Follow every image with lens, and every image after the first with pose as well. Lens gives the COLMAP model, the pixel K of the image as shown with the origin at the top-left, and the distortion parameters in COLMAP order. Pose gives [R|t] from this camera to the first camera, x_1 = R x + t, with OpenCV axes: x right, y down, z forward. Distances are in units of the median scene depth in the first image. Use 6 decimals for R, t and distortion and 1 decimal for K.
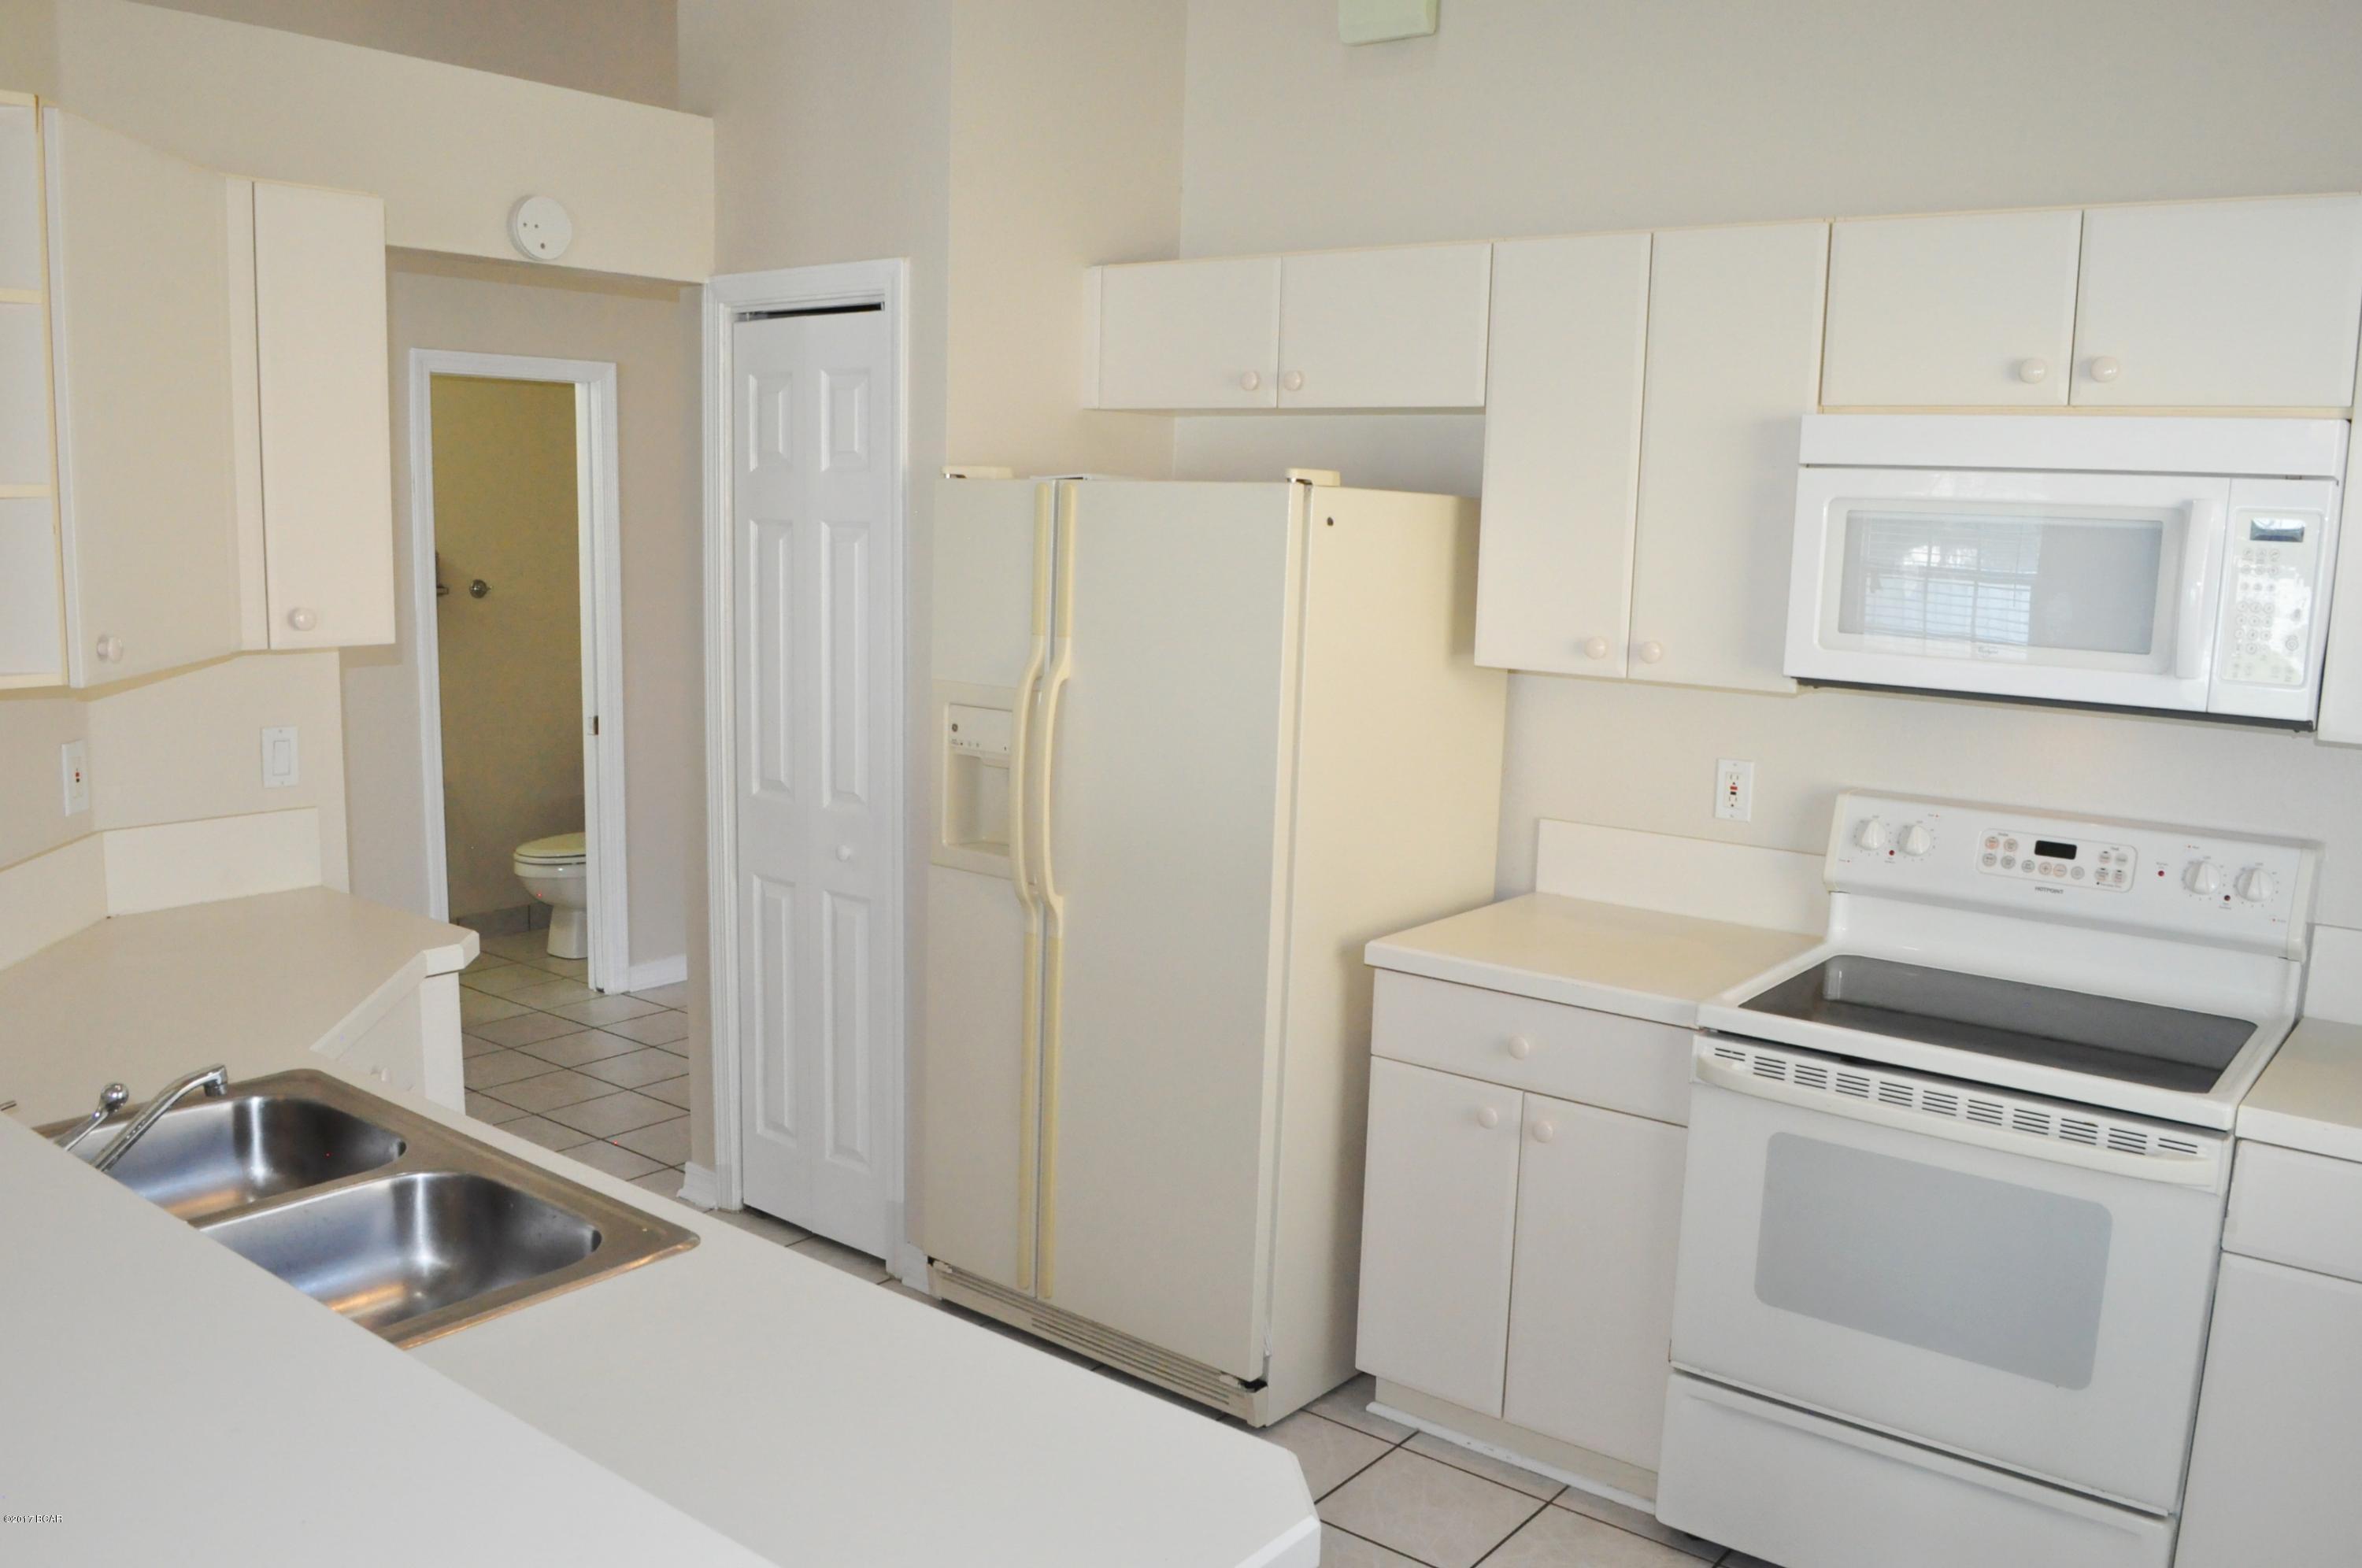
lens RADIAL K [[1864.9, 0, 1196.2], [0, 1864.9, 795.8], [0, 0, 1]] dist [-0.092931, 0.019181]
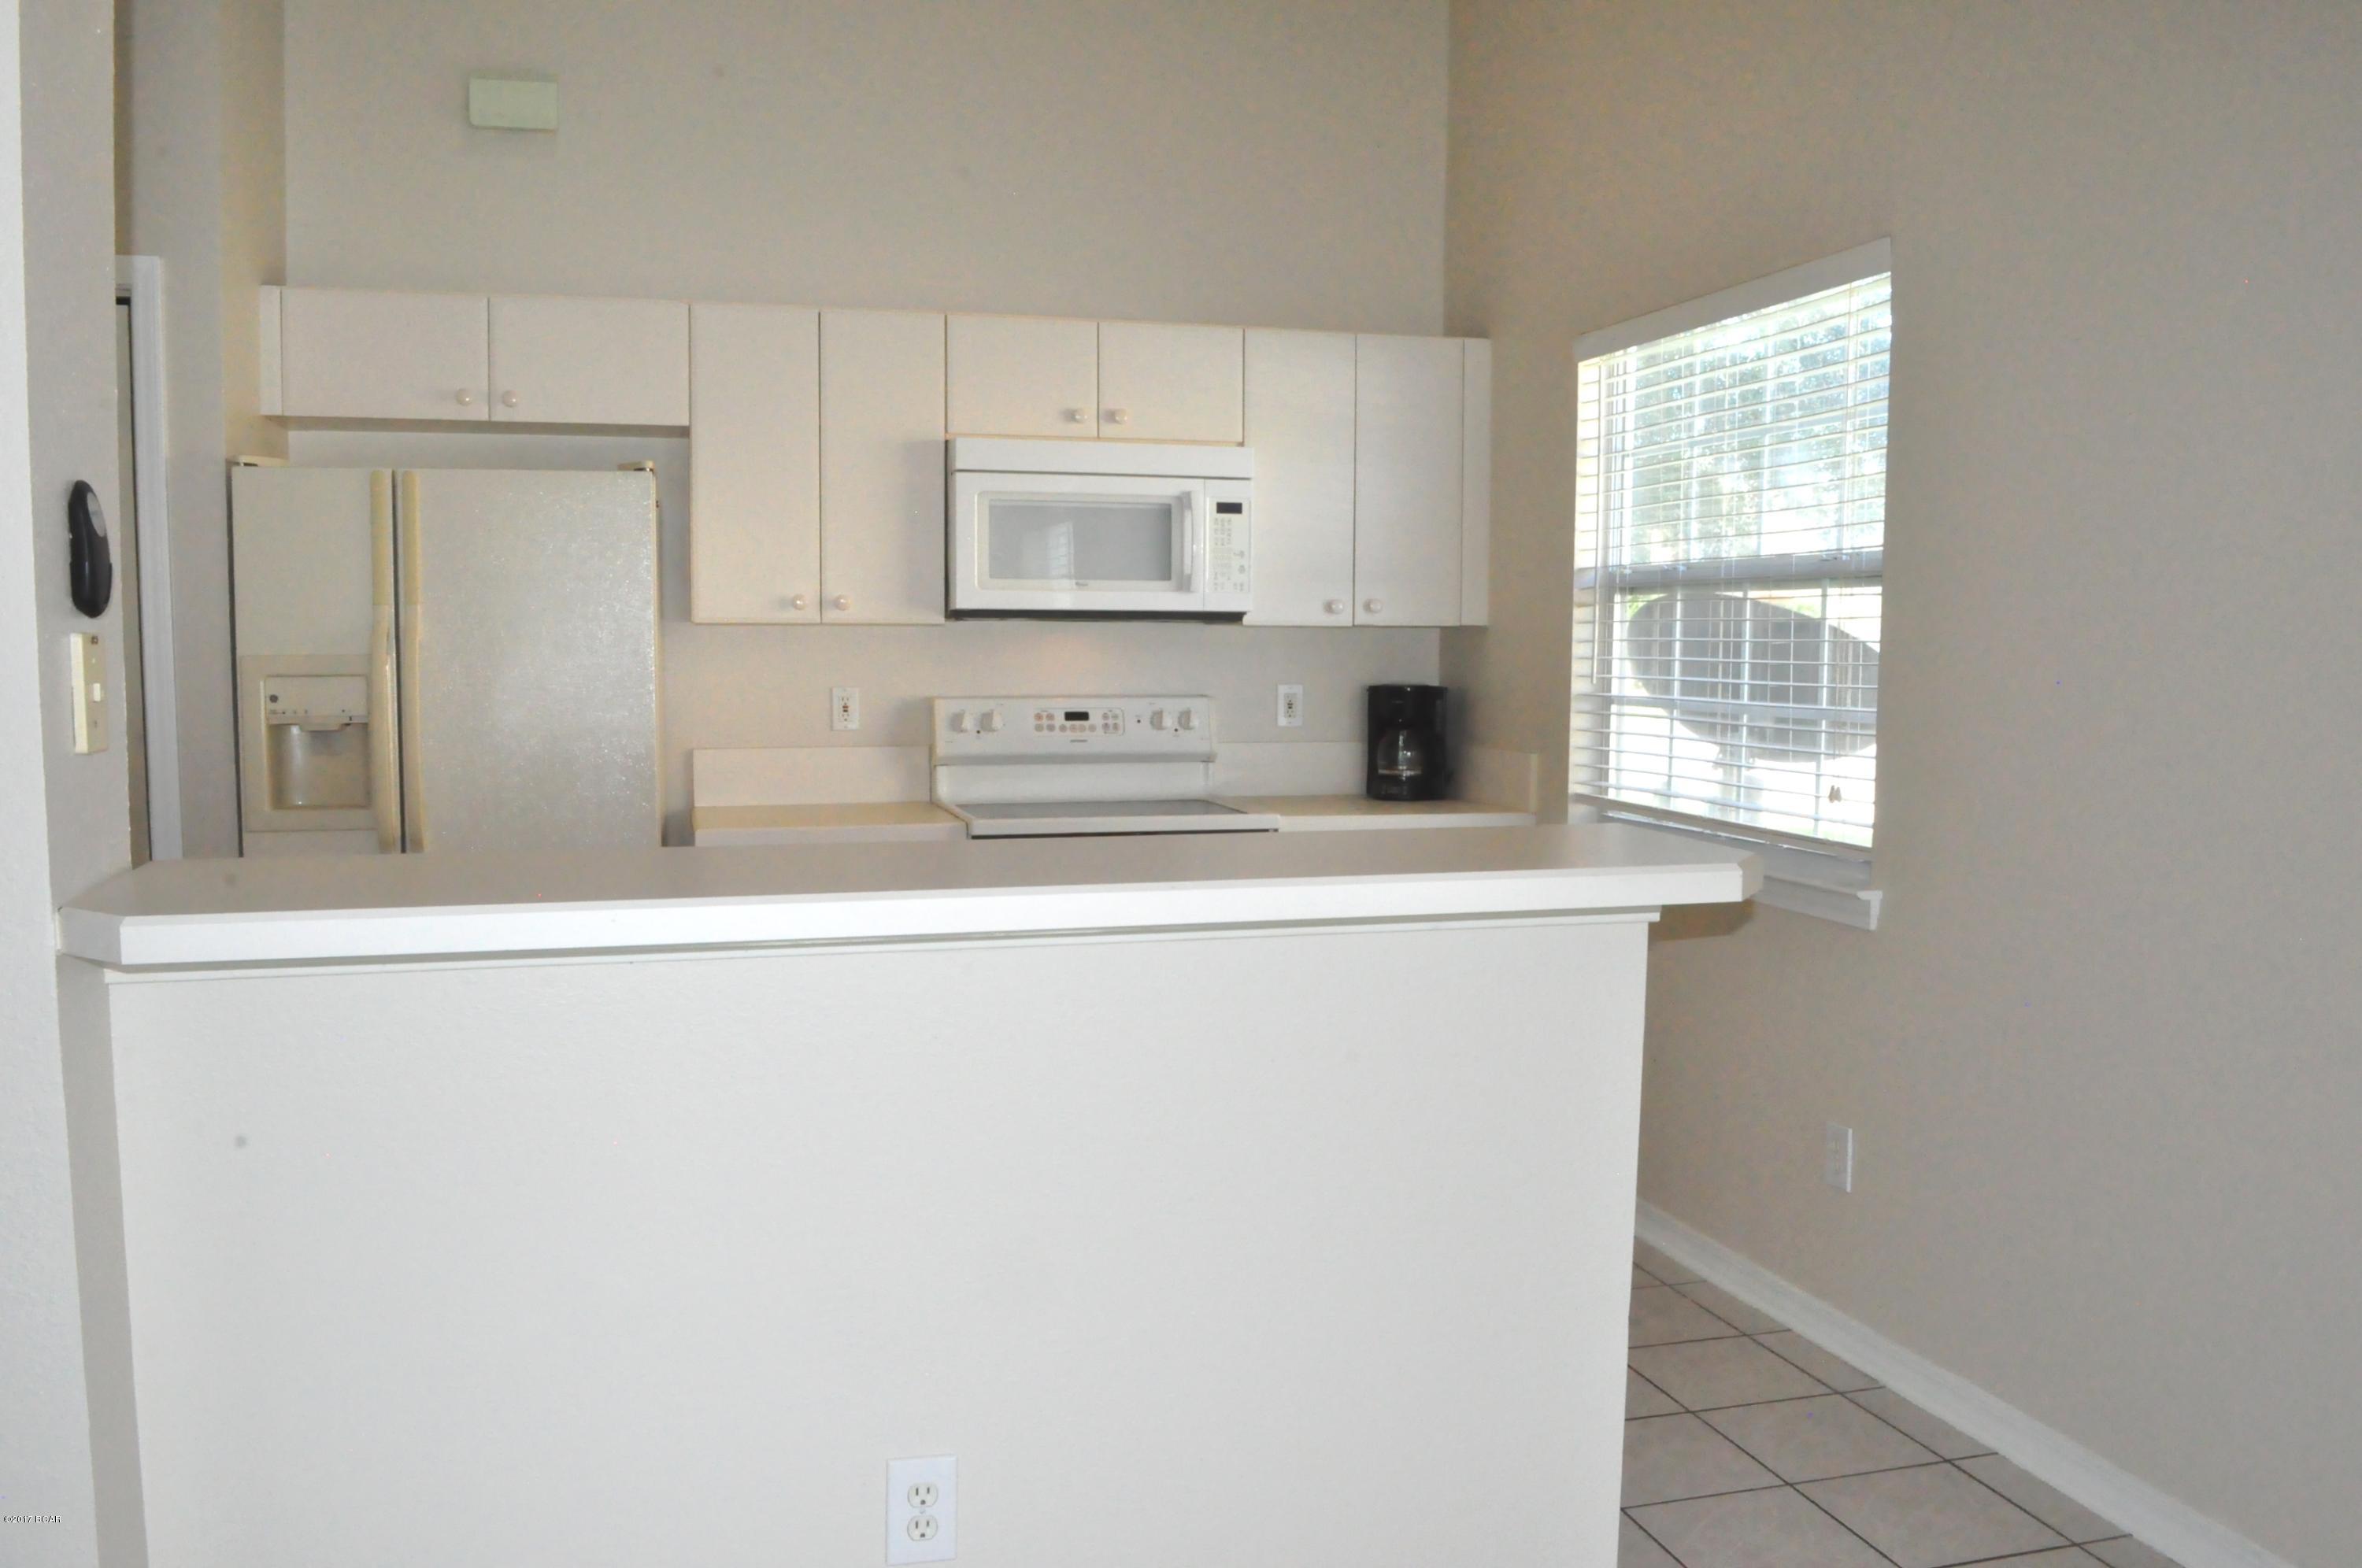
lens RADIAL K [[1864.9, 0, 1190.3], [0, 1864.9, 788.3], [0, 0, 1]] dist [-0.092931, 0.019181]
pose [[0.587070, -0.088118, 0.804726, -0.667187], [0.136964, 0.990539, 0.008546, 0.077484], [-0.797866, 0.105201, 0.593585, -0.034237]]
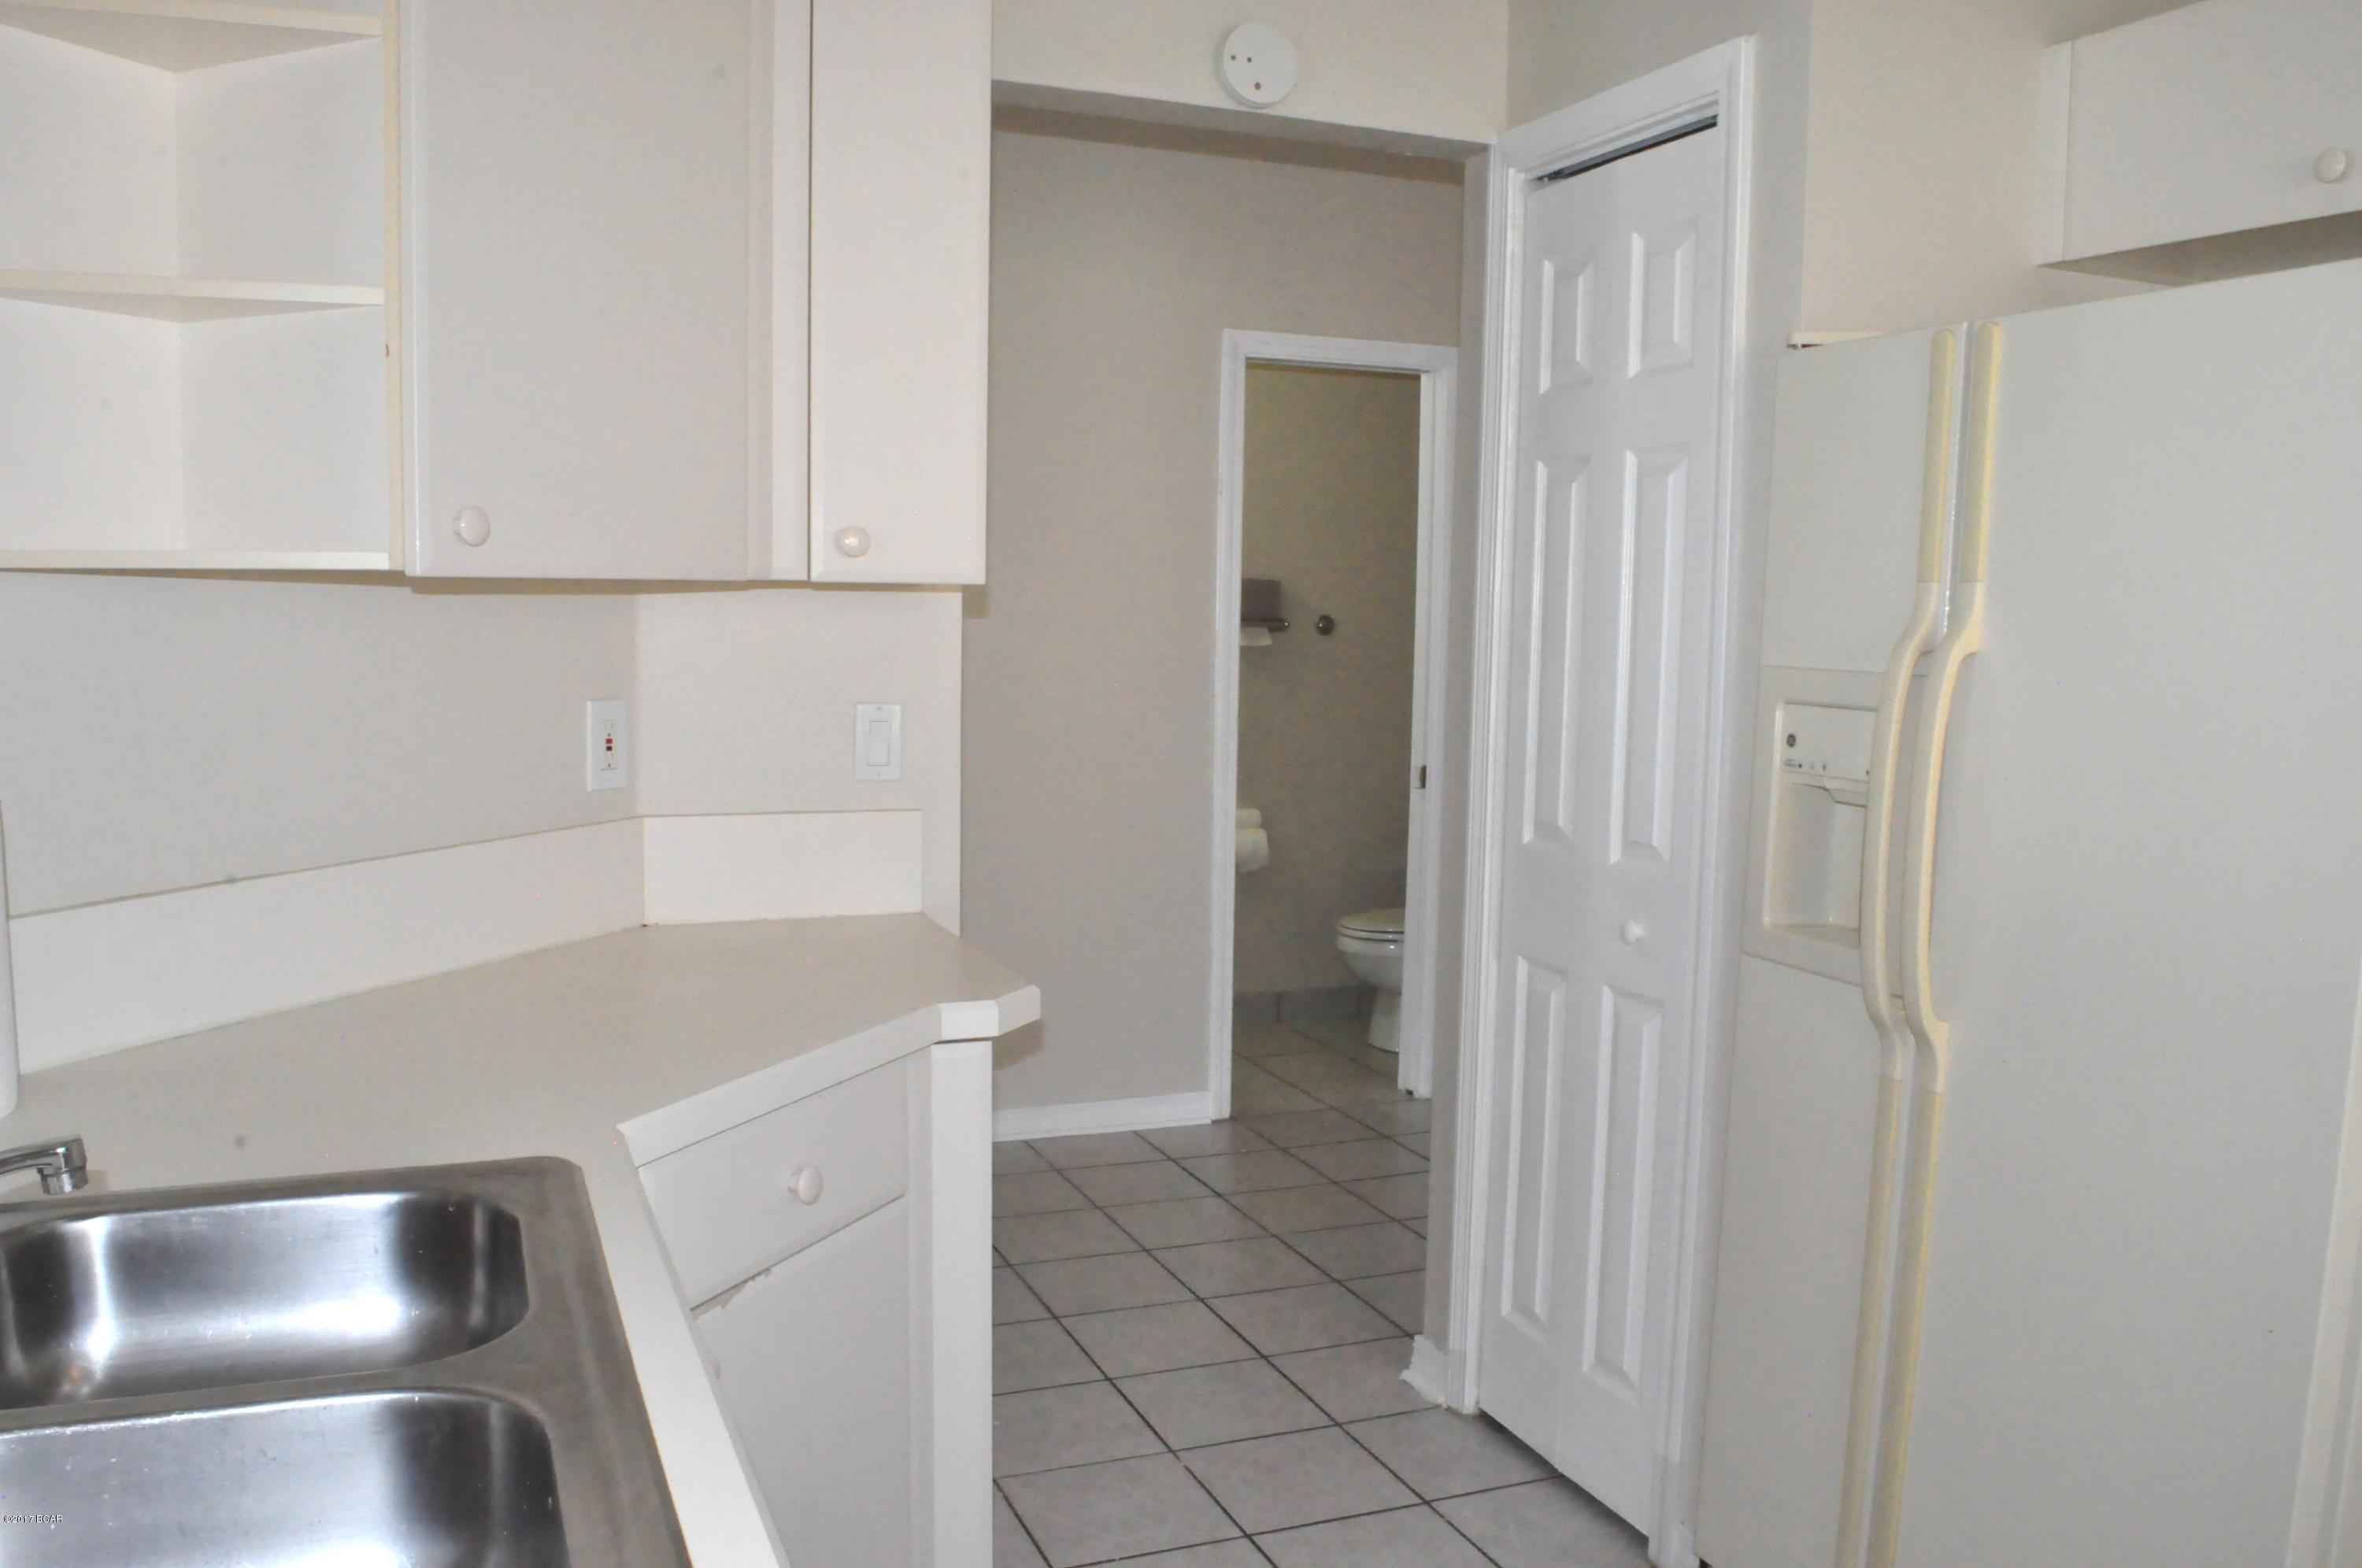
lens RADIAL K [[1864.9, 0, 1163.3], [0, 1864.9, 812.8], [0, 0, 1]] dist [-0.092931, 0.019181]
pose [[0.861541, 0.046937, -0.505513, 0.004235], [-0.073301, 0.996784, -0.032375, 0.023869], [0.502368, 0.064947, 0.862211, 0.355129]]
